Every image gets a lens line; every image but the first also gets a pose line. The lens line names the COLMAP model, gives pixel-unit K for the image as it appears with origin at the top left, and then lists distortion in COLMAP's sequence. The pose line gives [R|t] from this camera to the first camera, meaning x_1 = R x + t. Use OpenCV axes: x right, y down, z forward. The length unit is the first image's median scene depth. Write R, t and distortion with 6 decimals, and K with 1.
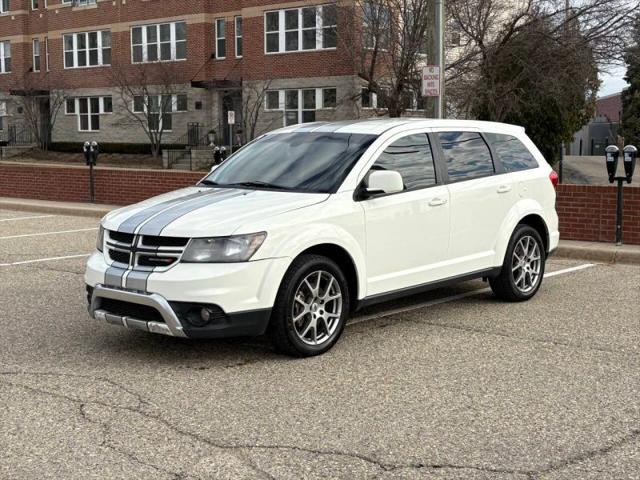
lens RADIAL K [[920.9, 0, 321.1], [0, 920.9, 239.9], [0, 0, 1]] dist [0.066074, 0.000000]
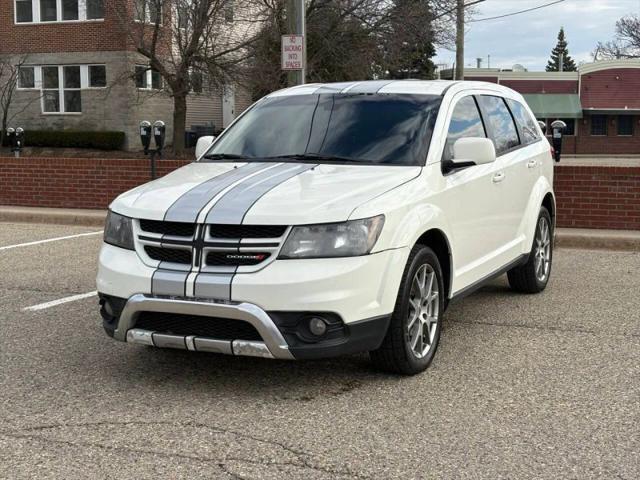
lens RADIAL K [[975.9, 0, 324.1], [0, 975.9, 241.7], [0, 0, 1]] dist [0.105487, 0.000000]
pose [[0.958598, -0.032859, 0.282859, -0.302411], [0.031146, 0.999459, 0.010552, 0.002991], [-0.283053, -0.001305, 0.959103, 0.208955]]
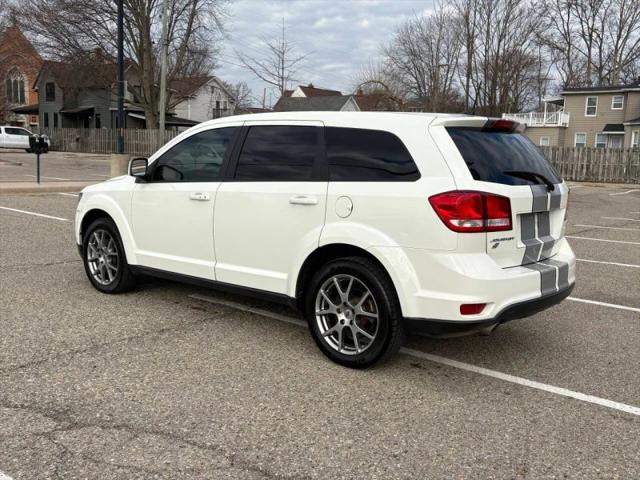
lens RADIAL K [[640.8, 0, 313.6], [0, 640.8, 239.7], [0, 0, 1]] dist [0.030667, 0.000000]
pose [[0.010779, 0.138467, -0.990308, 0.874881], [-0.141533, 0.980607, 0.135570, -0.115477], [0.989875, 0.138700, 0.030167, 1.202716]]
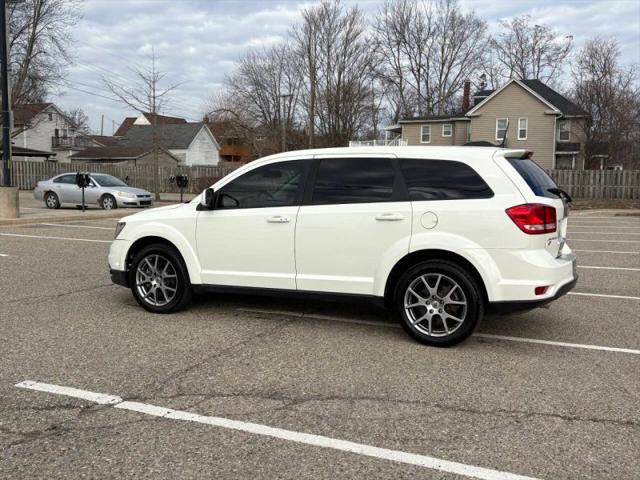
lens RADIAL K [[640.8, 0, 322.7], [0, 640.8, 241.8], [0, 0, 1]] dist [0.030667, 0.000000]
pose [[0.275568, 0.094329, -0.956642, 0.978537], [-0.113199, 0.991434, 0.065151, -0.078319], [0.954593, 0.090337, 0.283885, 0.904587]]
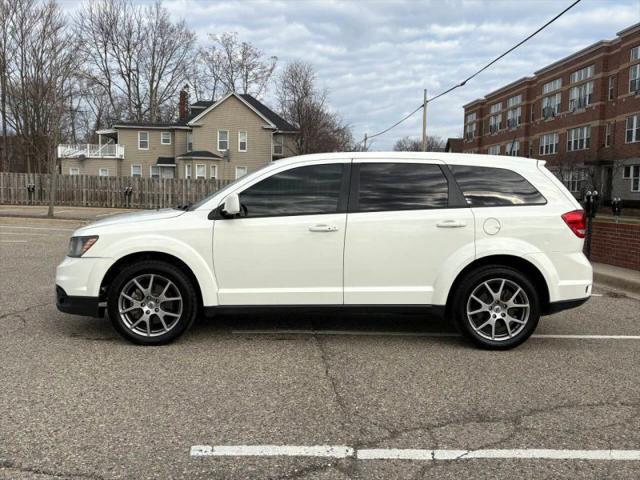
lens RADIAL K [[640.8, 0, 314.6], [0, 640.8, 245.2], [0, 0, 1]] dist [0.030667, 0.000000]
pose [[0.679837, 0.072262, -0.729795, 0.699533], [-0.100388, 0.994936, 0.005000, -0.027350], [0.726460, 0.069863, 0.683648, 0.549331]]
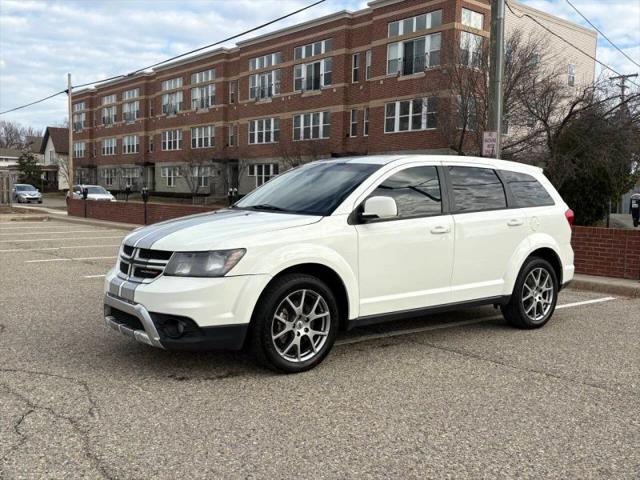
lens RADIAL K [[642.7, 0, 327.4], [0, 642.7, 250.0], [0, 0, 1]] dist [0.030339, 0.000000]
pose [[0.985065, 0.038038, -0.167930, 0.133451], [-0.043067, 0.998723, -0.026403, 0.006730], [0.166711, 0.033241, 0.985445, 0.281296]]
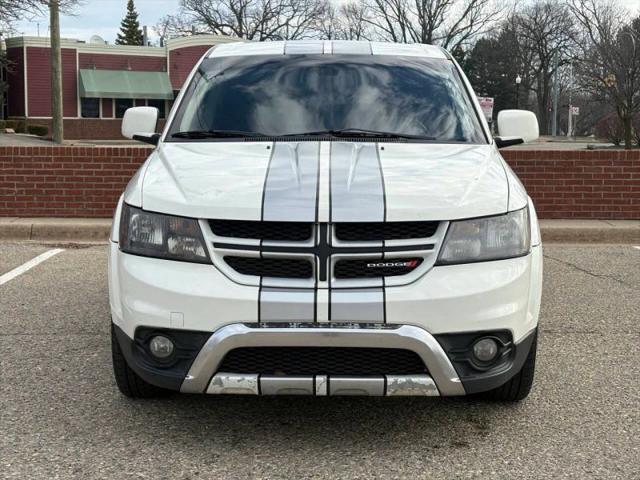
lens RADIAL K [[1120.3, 0, 321.7], [0, 1120.3, 237.6], [0, 0, 1]] dist [0.129431, 0.000000]
pose [[0.757248, -0.068485, 0.649527, -0.582173], [0.065988, 0.997421, 0.028234, -0.014698], [-0.649786, 0.021481, 0.759814, 0.464184]]
